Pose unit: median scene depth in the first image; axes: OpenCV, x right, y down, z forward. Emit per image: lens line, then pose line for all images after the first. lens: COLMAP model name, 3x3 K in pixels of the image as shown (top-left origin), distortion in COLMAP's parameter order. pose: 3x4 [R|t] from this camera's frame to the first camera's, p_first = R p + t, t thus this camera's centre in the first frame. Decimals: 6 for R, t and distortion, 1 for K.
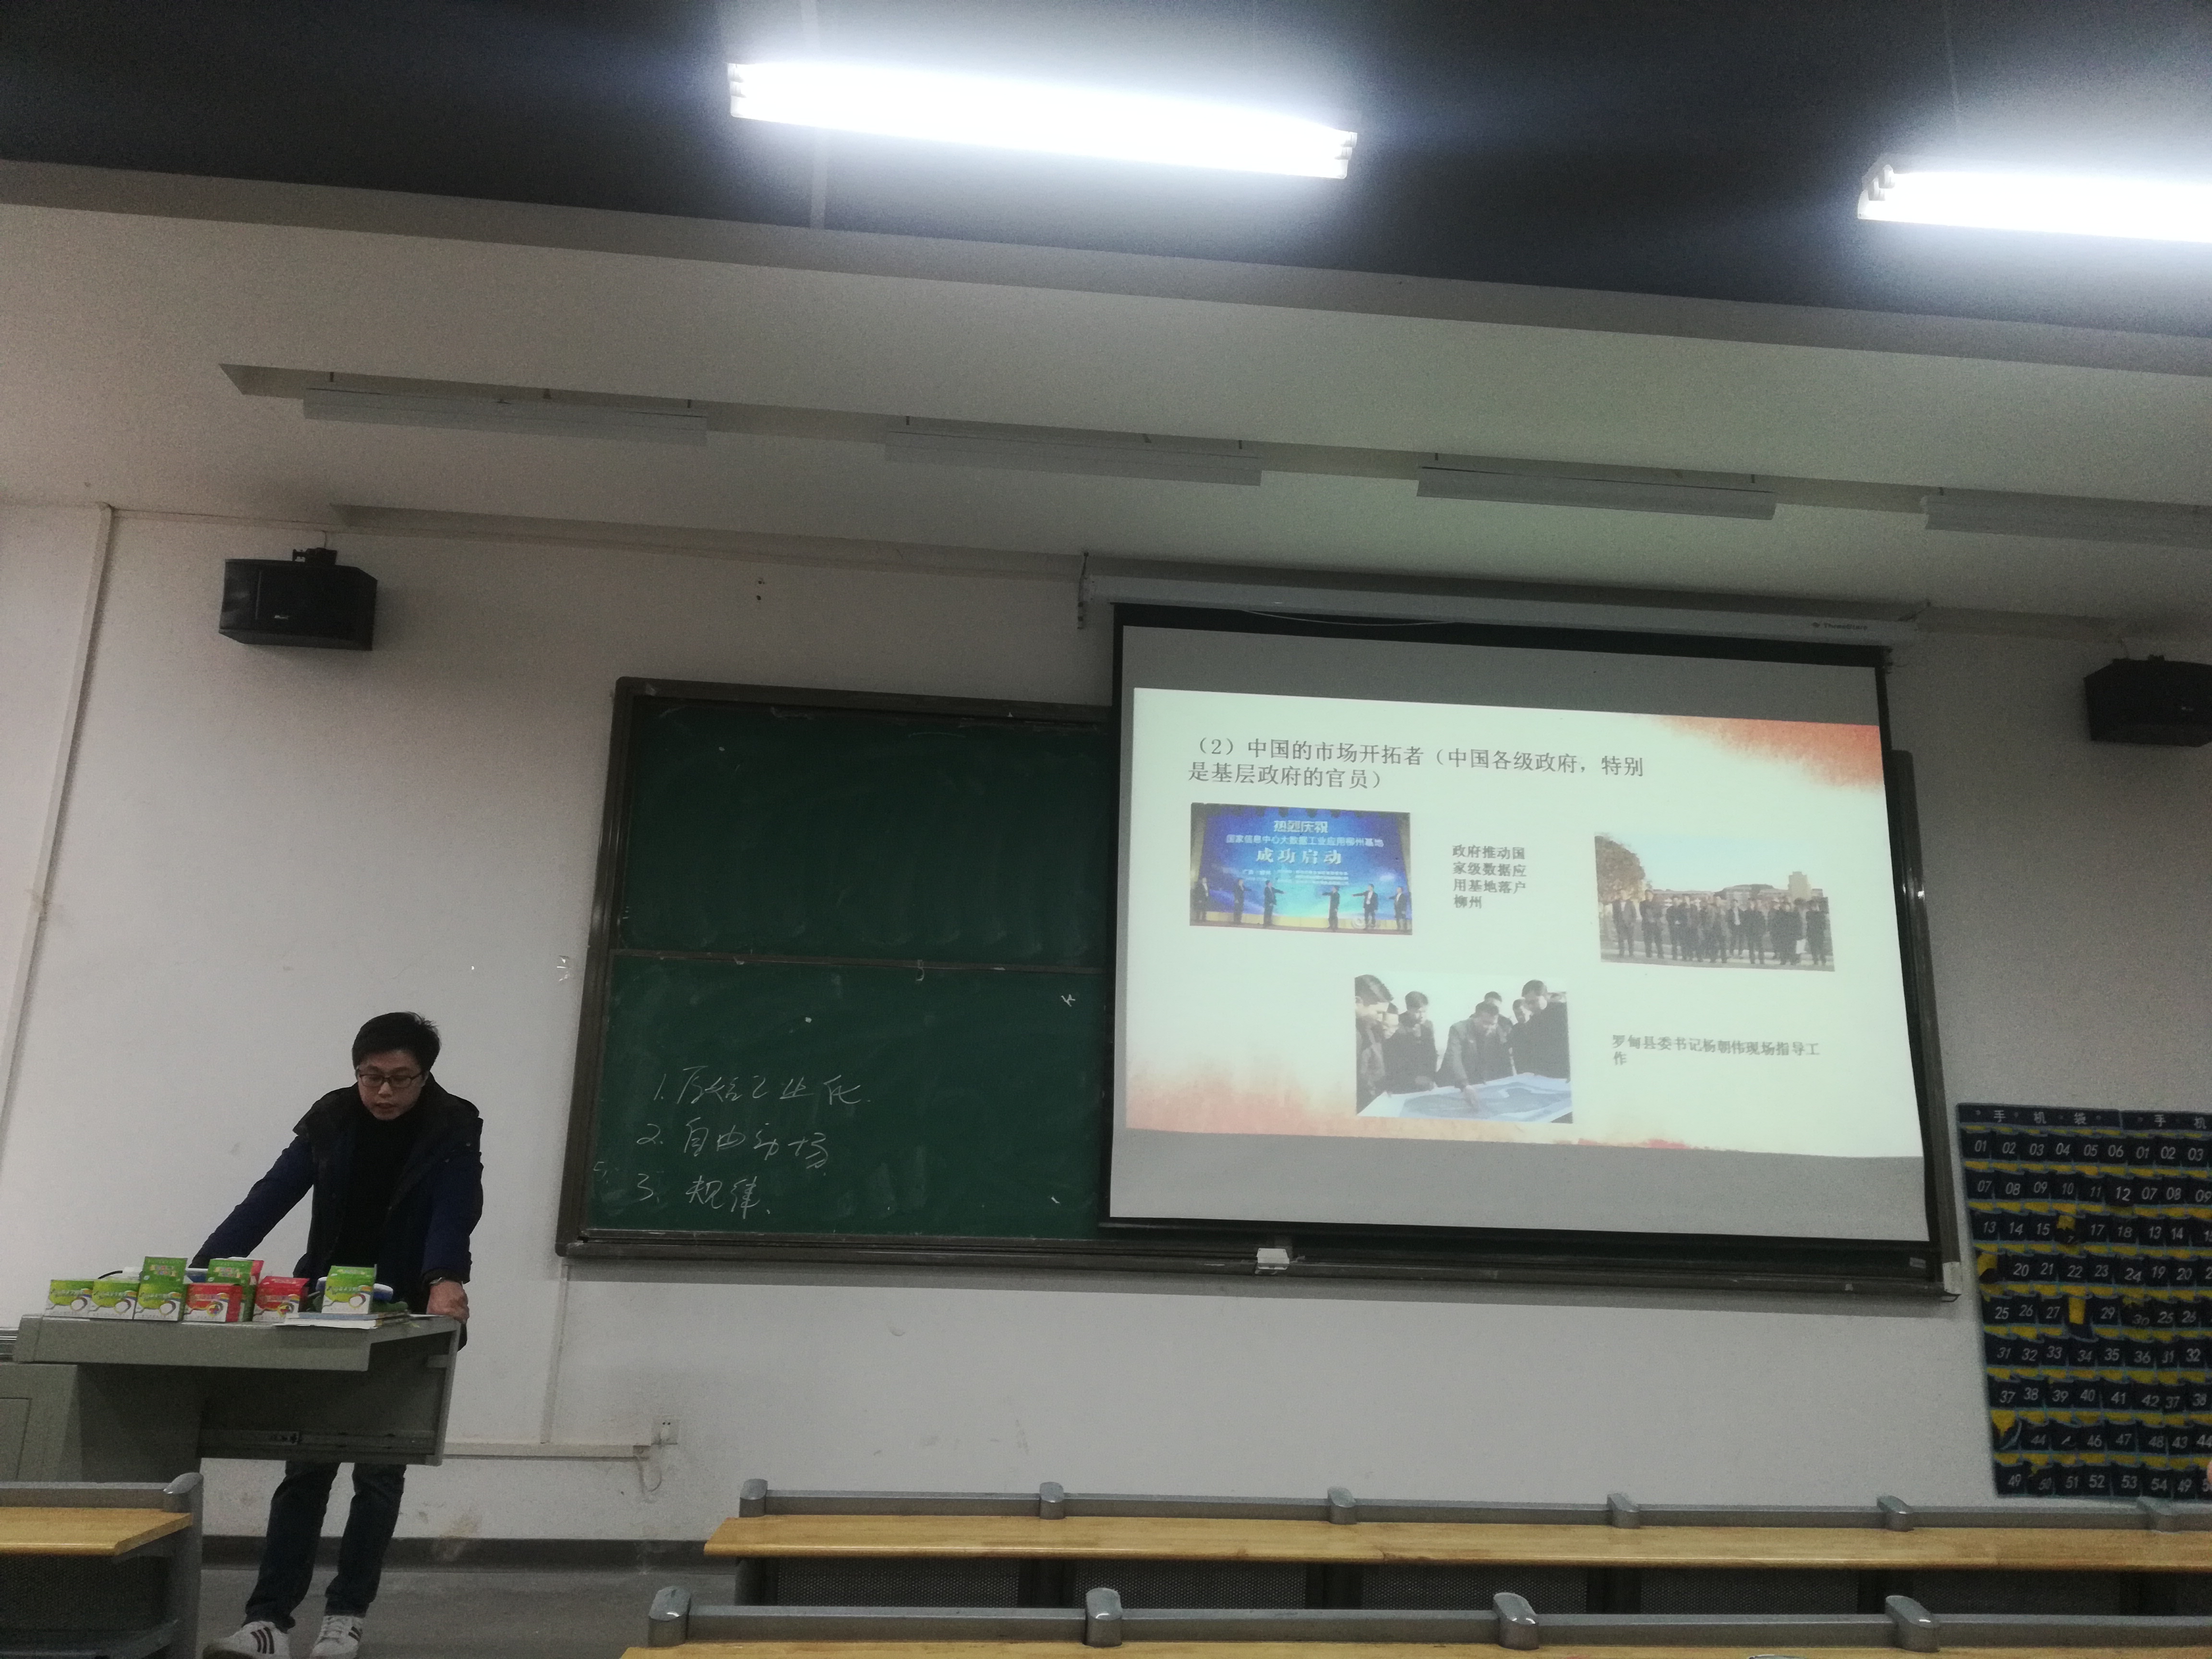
lens RADIAL K [[1627.0, 0, 1106.0], [0, 1627.0, 829.5], [0, 0, 1]] dist [0.060783, -0.087767]
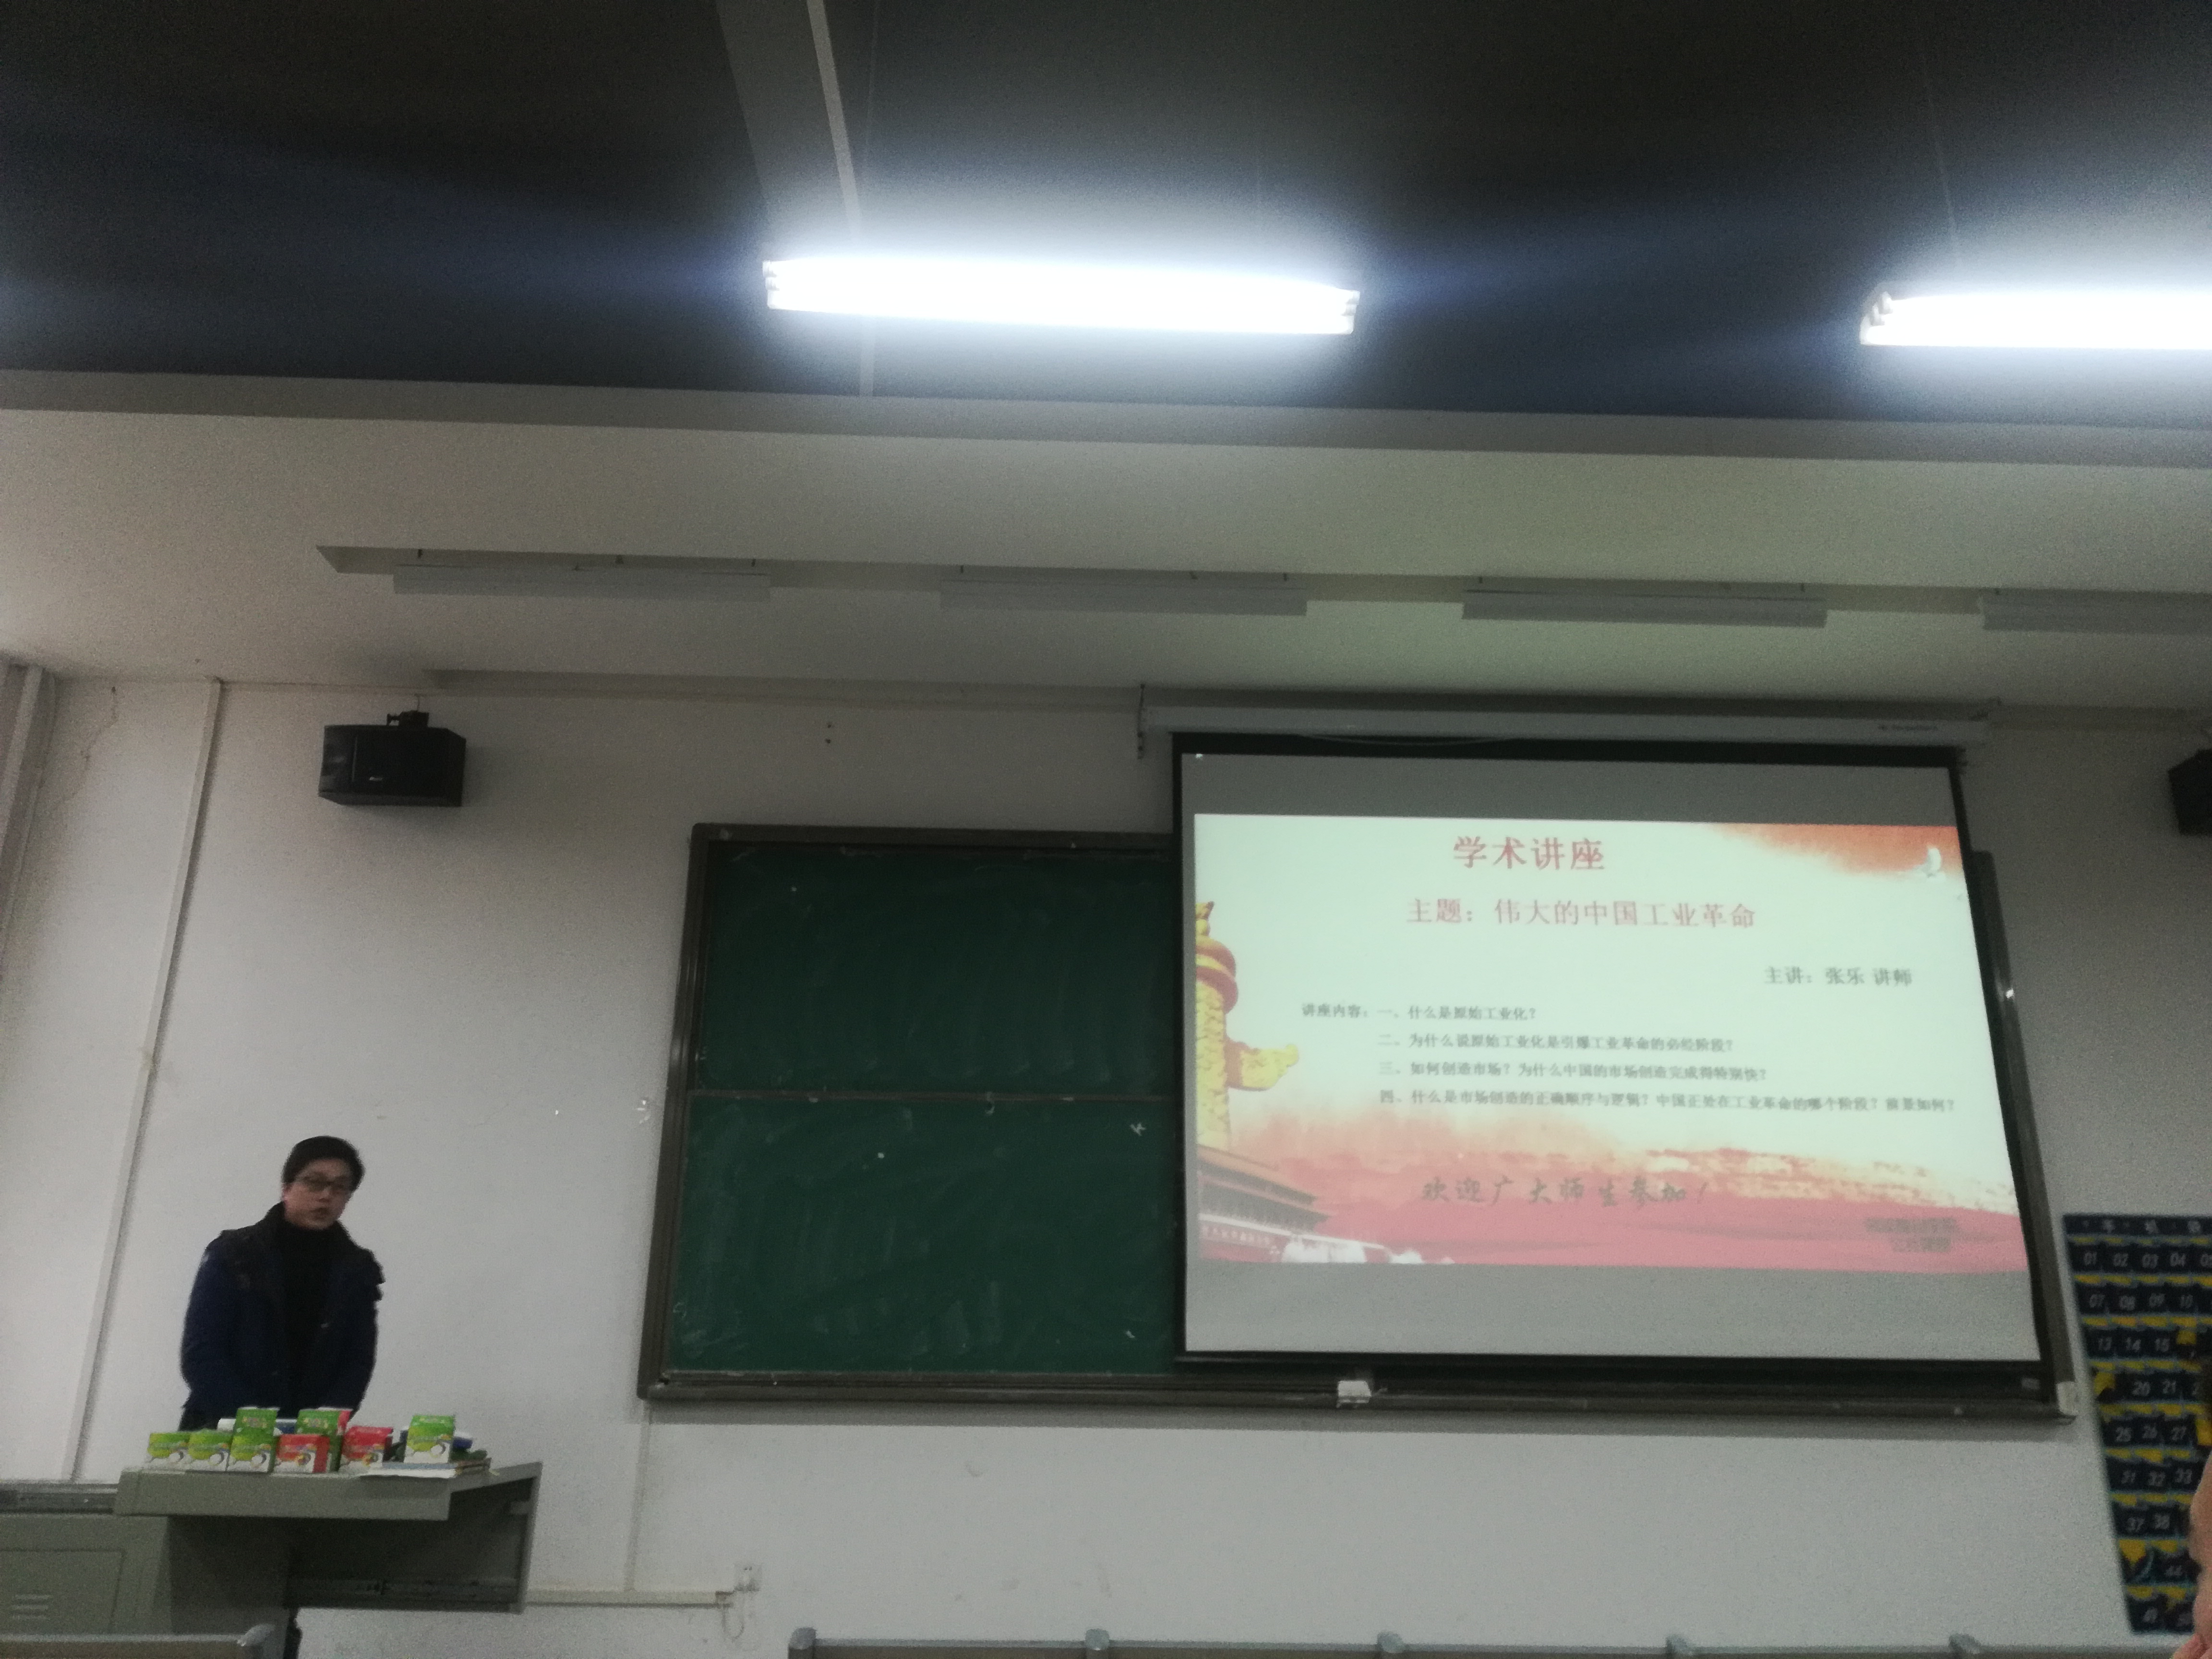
lens RADIAL K [[1633.4, 0, 1106.0], [0, 1633.4, 829.5], [0, 0, 1]] dist [0.044255, -0.062526]
pose [[0.997748, -0.035182, -0.057112, 0.020763], [0.030983, 0.996865, -0.072798, -0.006089], [0.059494, 0.070864, 0.995710, -0.013406]]
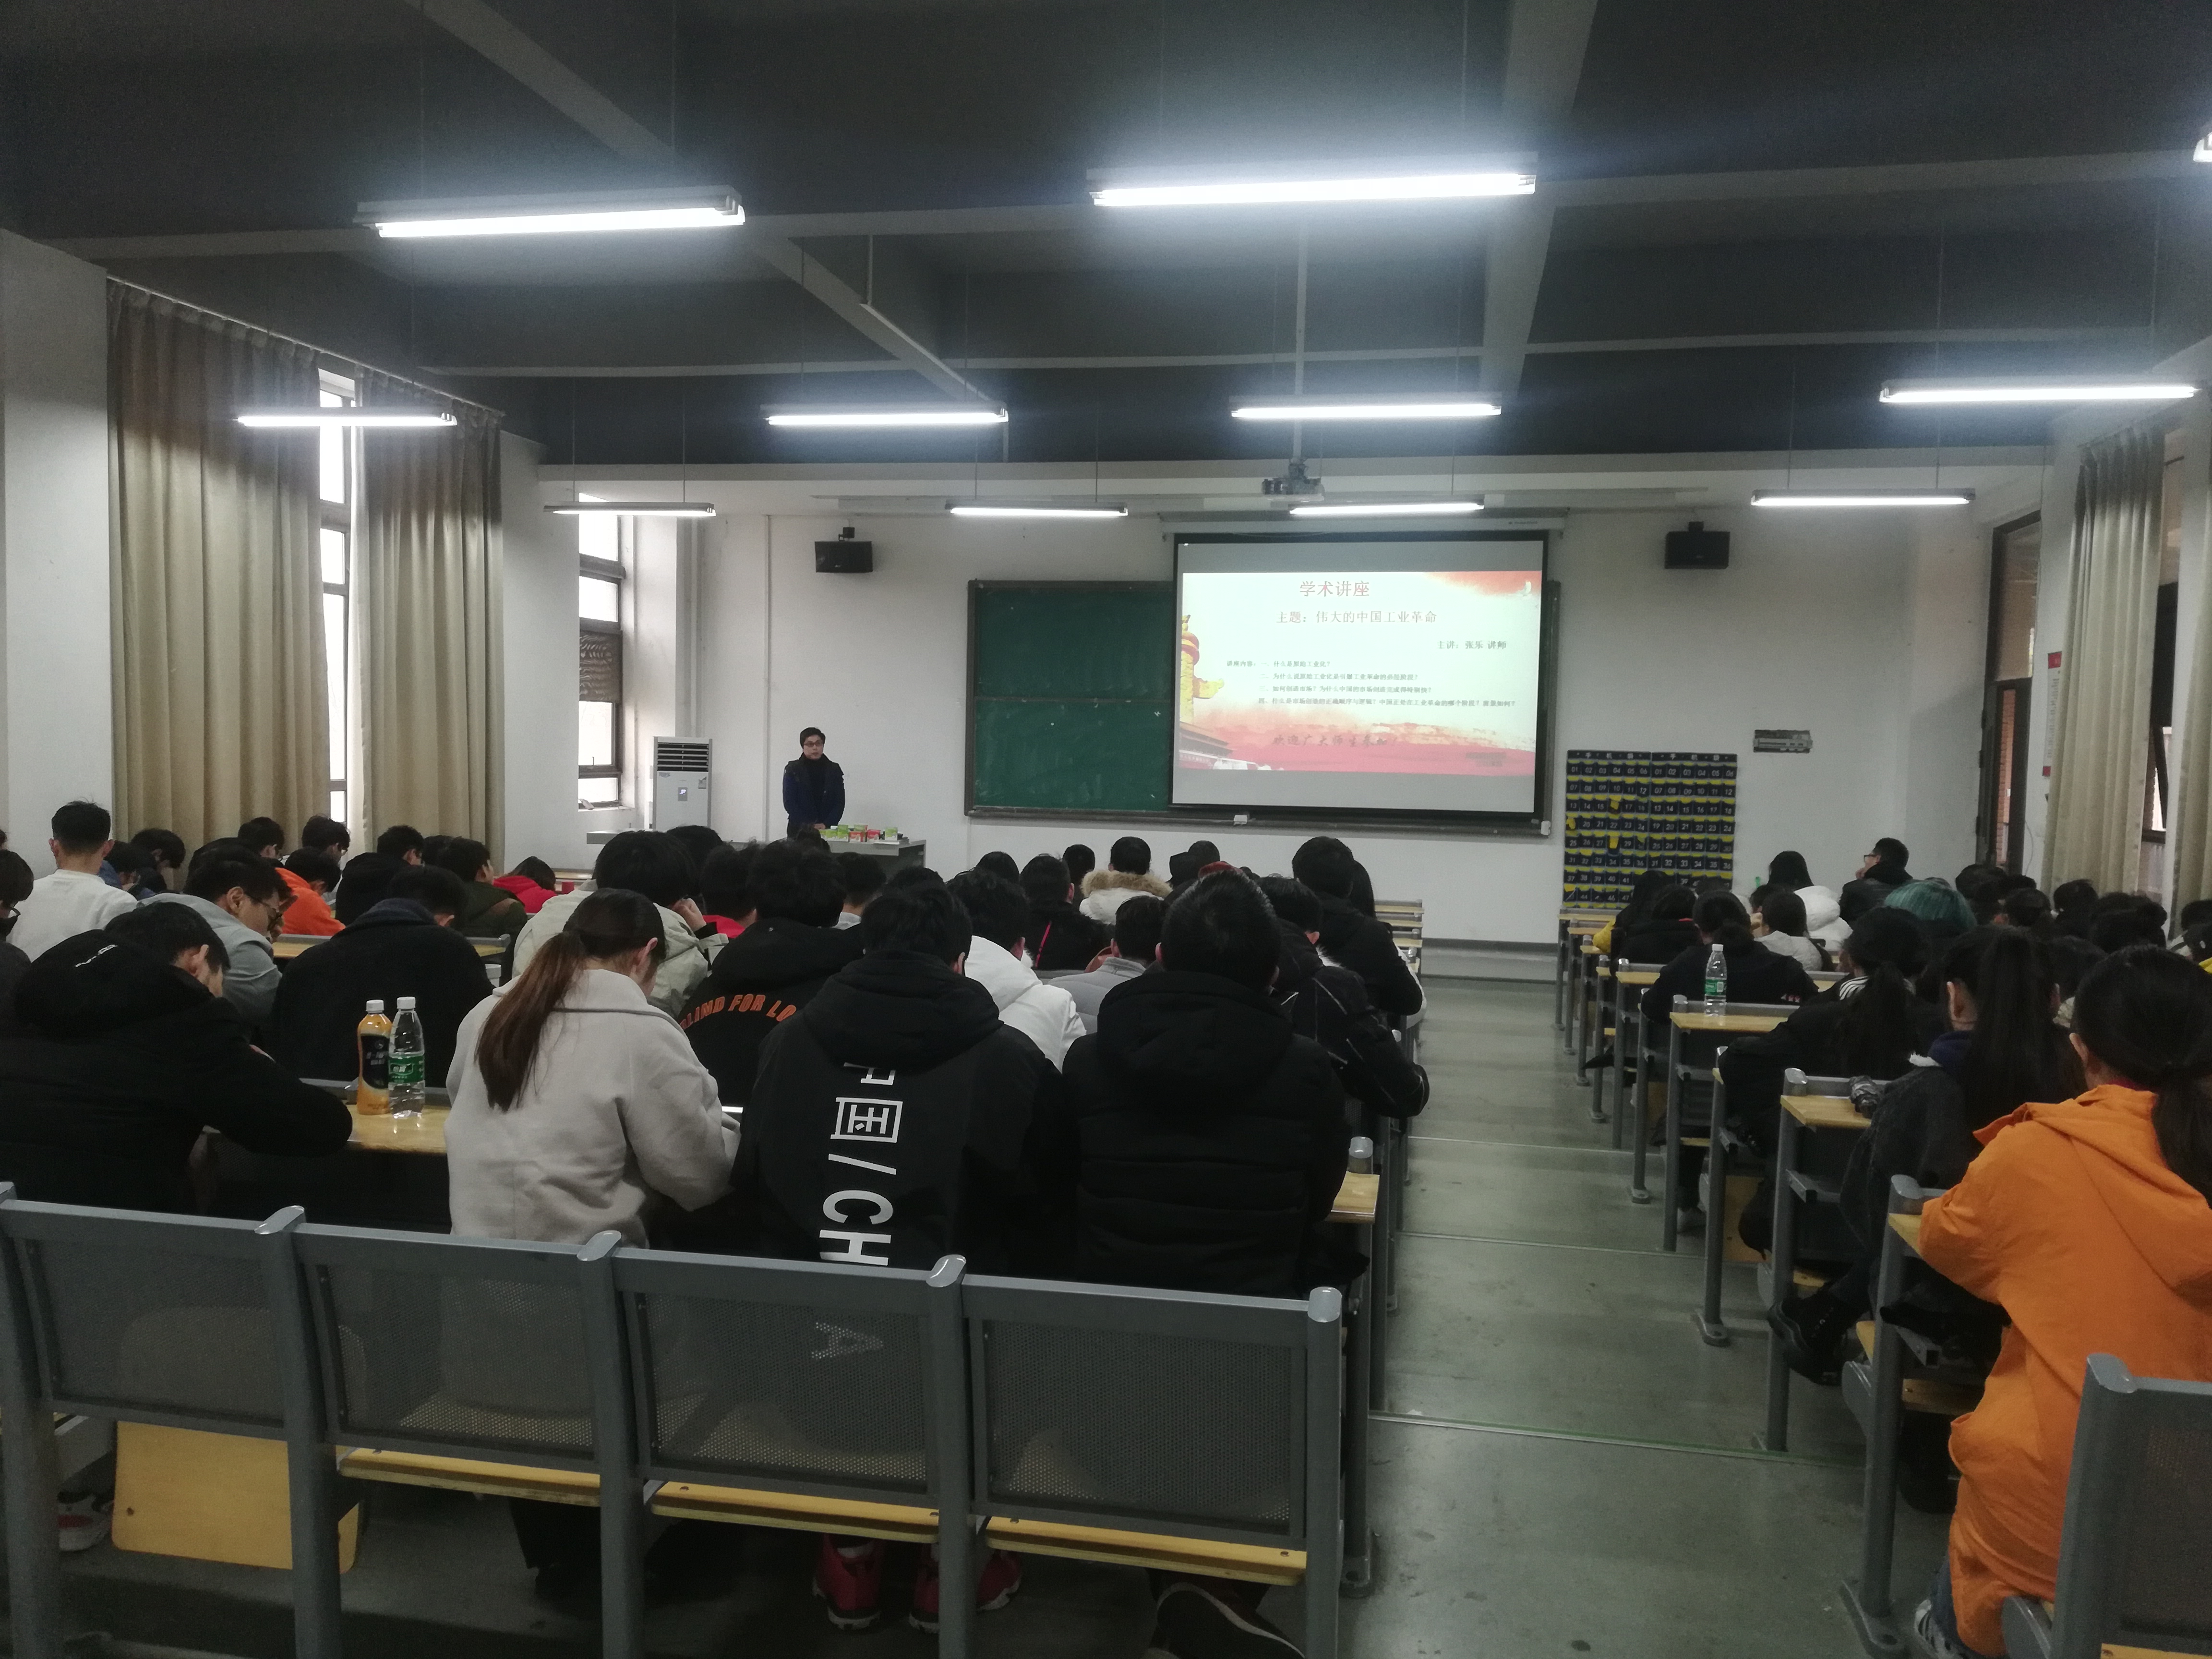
lens RADIAL K [[1633.4, 0, 1106.0], [0, 1633.4, 829.5], [0, 0, 1]] dist [0.044255, -0.062526]
pose [[0.954612, 0.008524, -0.297729, 0.603342], [0.077196, 0.958355, 0.274950, -0.385953], [0.287674, -0.285454, 0.914199, -1.216455]]
